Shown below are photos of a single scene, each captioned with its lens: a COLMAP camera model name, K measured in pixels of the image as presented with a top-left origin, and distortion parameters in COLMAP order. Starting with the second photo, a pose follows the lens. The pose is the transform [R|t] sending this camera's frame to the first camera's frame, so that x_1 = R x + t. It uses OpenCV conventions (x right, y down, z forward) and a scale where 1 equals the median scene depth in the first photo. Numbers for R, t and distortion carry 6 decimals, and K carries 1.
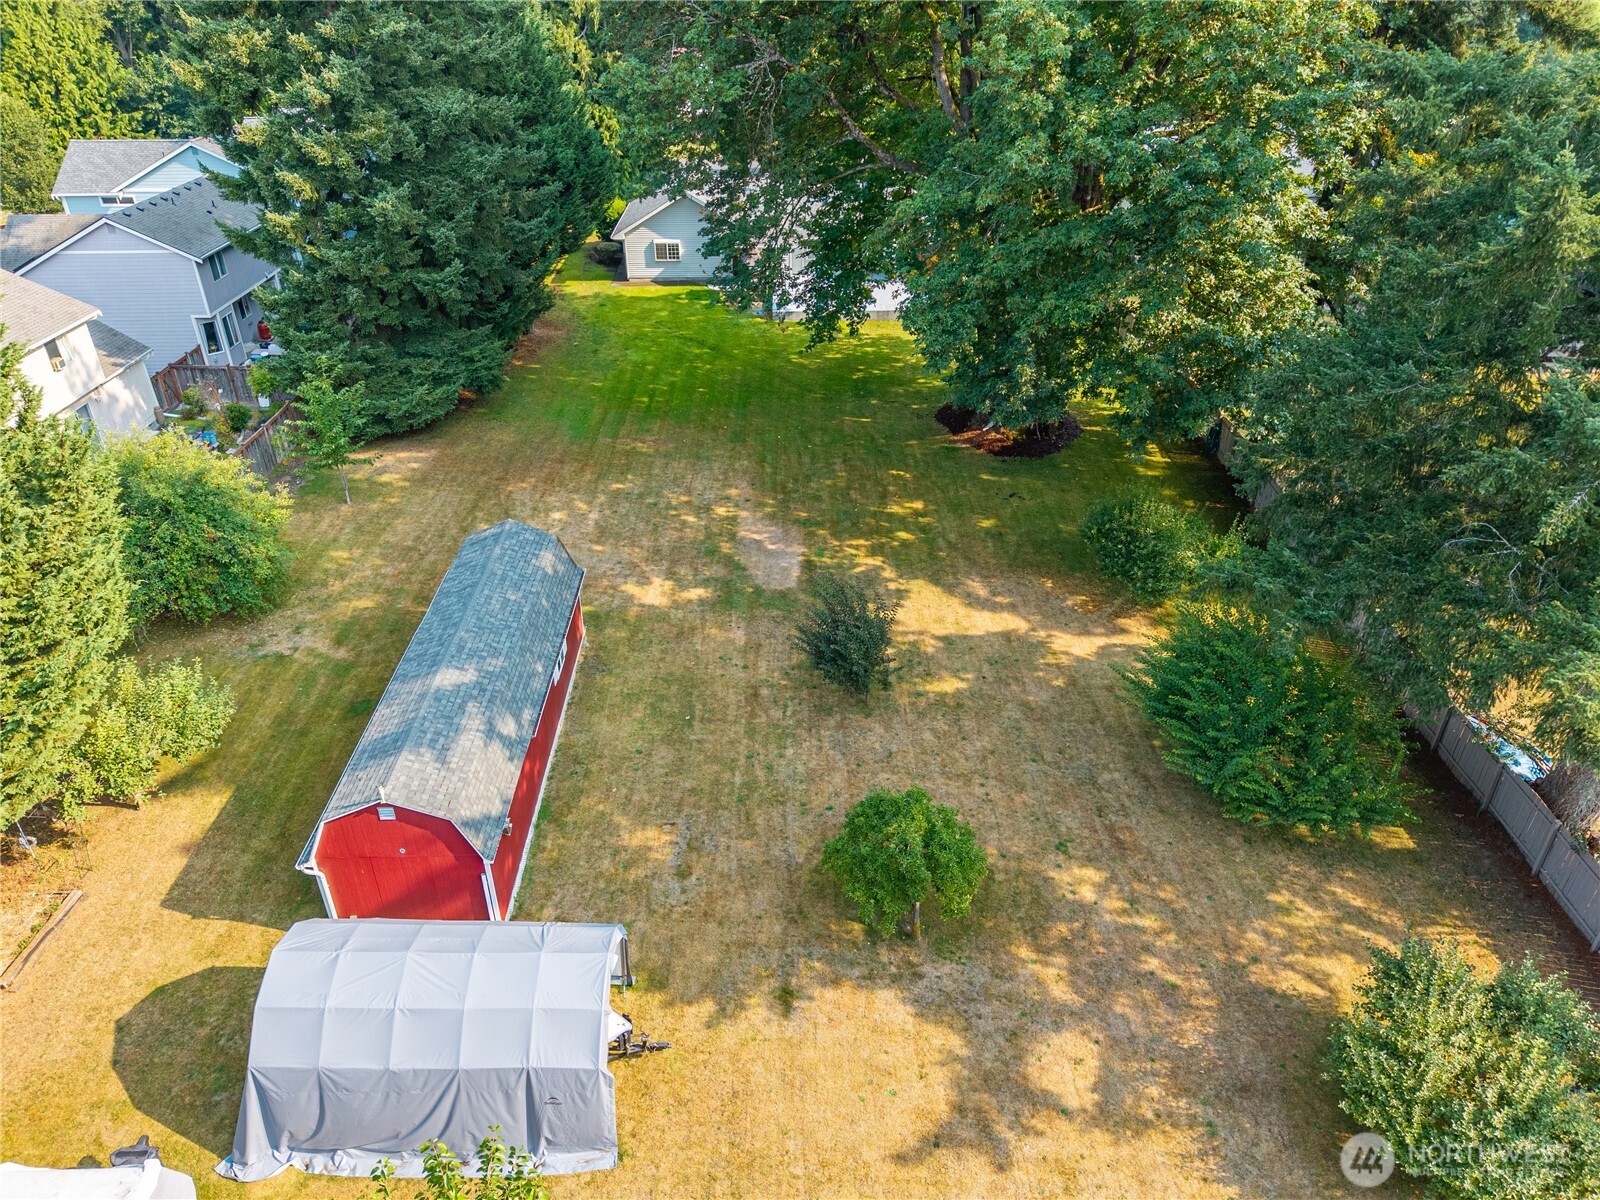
lens RADIAL K [[1106.0, 0, 797.9], [0, 1106.0, 599.6], [0, 0, 1]] dist [0.012468, -0.005133]
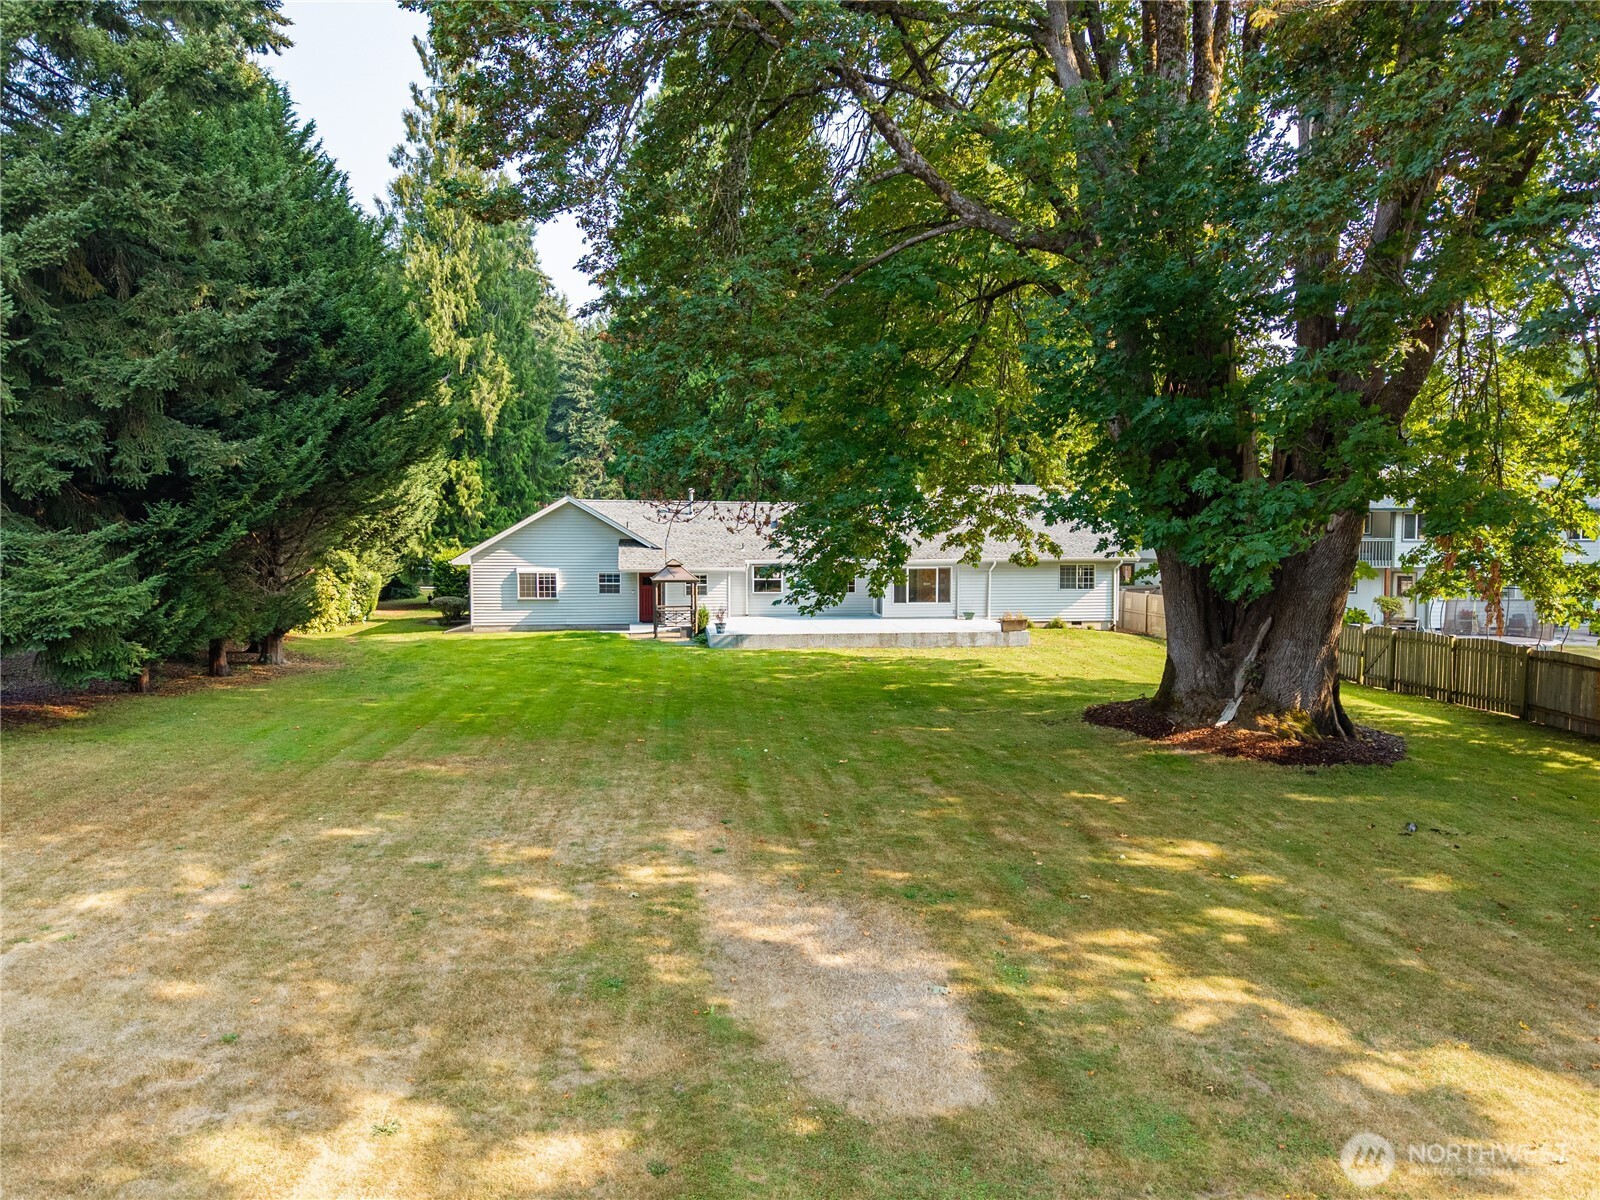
lens RADIAL K [[1106.0, 0, 798.8], [0, 1106.0, 601.7], [0, 0, 1]] dist [0.012468, -0.005133]
pose [[0.993946, -0.006263, 0.109687, -0.060202], [0.055956, 0.888041, -0.456346, -0.000810], [-0.094548, 0.459721, 0.883016, 0.684798]]
